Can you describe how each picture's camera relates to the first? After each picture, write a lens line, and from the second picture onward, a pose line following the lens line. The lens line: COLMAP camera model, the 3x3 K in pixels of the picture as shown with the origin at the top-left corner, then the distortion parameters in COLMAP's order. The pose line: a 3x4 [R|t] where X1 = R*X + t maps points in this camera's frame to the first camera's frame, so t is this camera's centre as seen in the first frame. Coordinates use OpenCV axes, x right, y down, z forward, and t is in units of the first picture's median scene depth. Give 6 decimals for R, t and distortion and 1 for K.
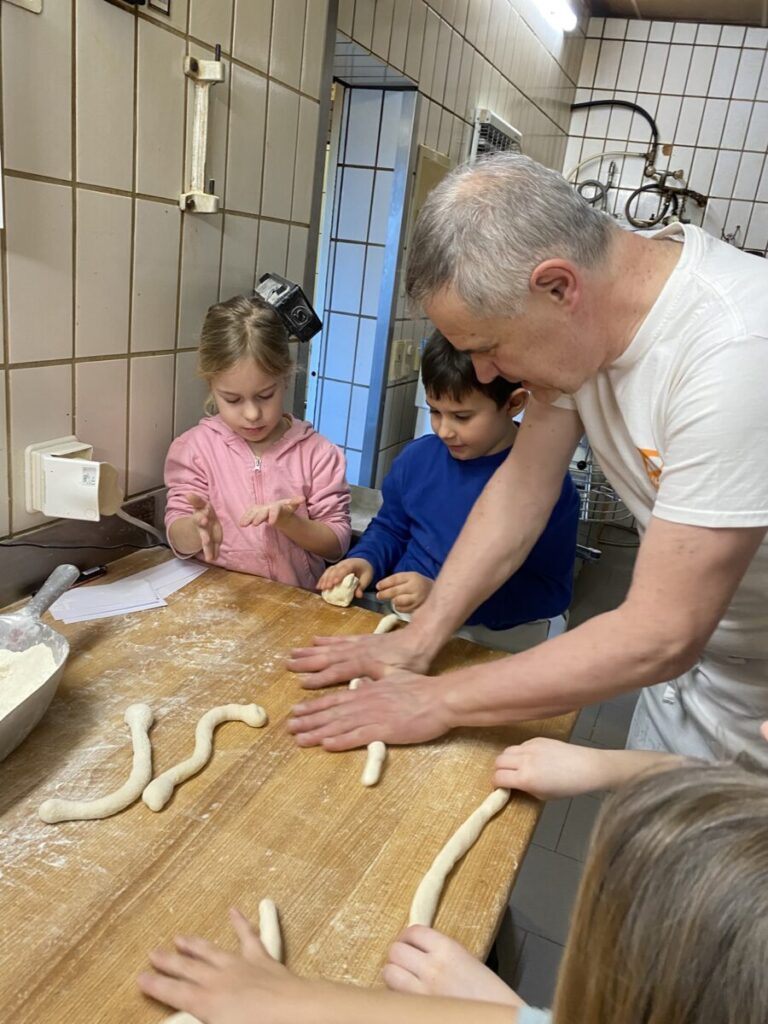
lens RADIAL K [[789.8, 0, 381.0], [0, 789.8, 513.2], [0, 0, 1]] dist [0.017439, -0.001067]
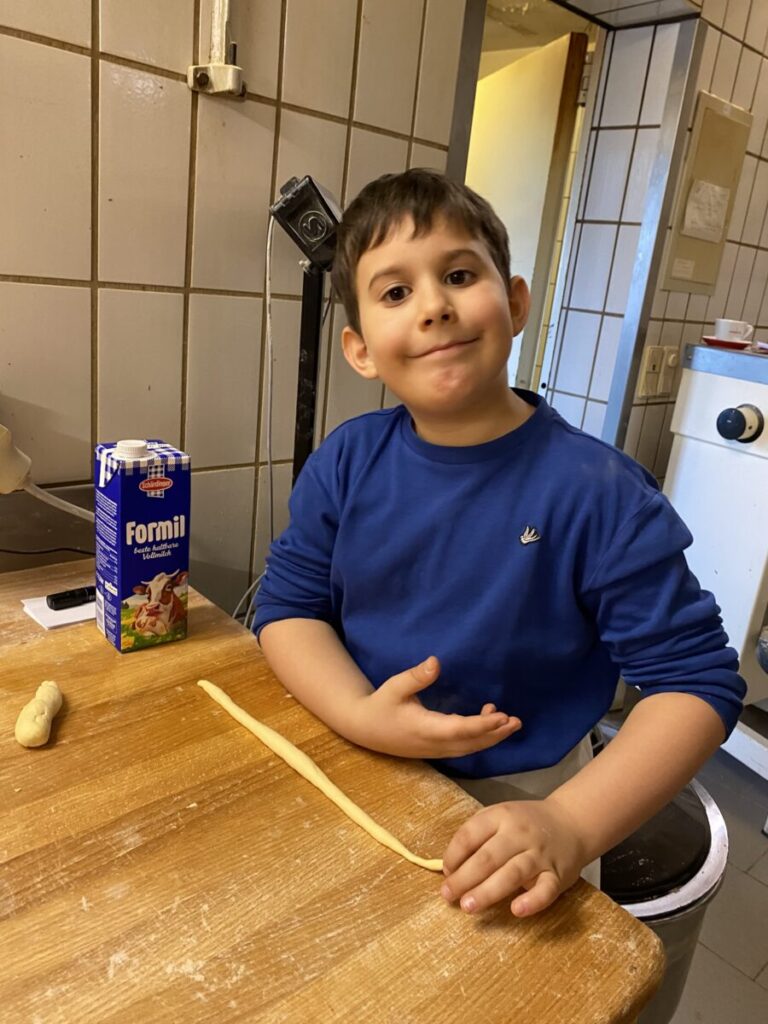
lens RADIAL K [[789.8, 0, 386.8], [0, 789.8, 508.7], [0, 0, 1]] dist [0.017439, -0.001067]
pose [[0.916933, 0.099585, -0.386415, 0.105822], [-0.121521, 0.992050, -0.032692, -0.000402], [0.380087, 0.076934, 0.921746, 0.197854]]
